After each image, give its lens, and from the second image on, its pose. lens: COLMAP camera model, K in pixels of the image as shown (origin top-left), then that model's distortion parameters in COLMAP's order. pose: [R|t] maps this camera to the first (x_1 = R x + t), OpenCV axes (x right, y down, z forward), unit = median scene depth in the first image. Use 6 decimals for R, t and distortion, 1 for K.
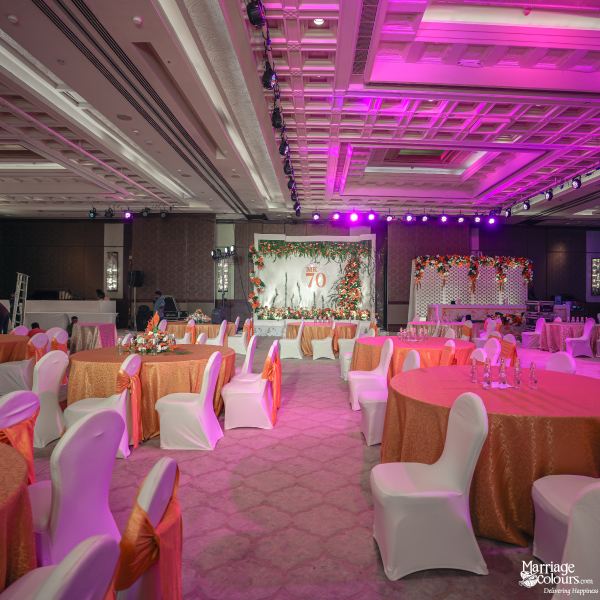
lens RADIAL K [[450.8, 0, 334.5], [0, 450.8, 298.4], [0, 0, 1]] dist [-0.077168, 0.029050]
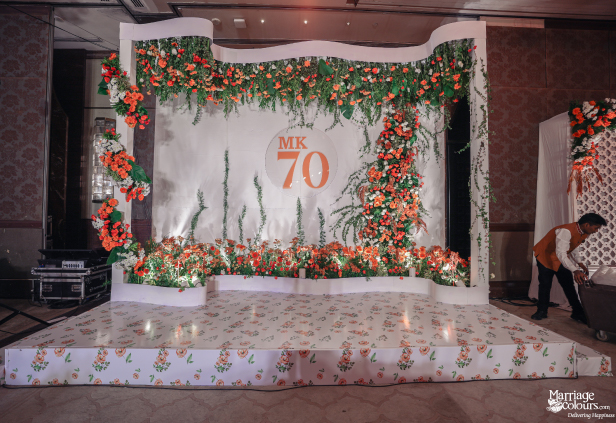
lens RADIAL K [[303.6, 0, 308.0], [0, 303.6, 211.5], [0, 0, 1]] dist [-0.040289, 0.000864]
pose [[0.999956, -0.000913, -0.009361, -0.035519], [0.000776, 0.999893, -0.014631, -0.000806], [0.009373, 0.014623, 0.999849, 0.755364]]
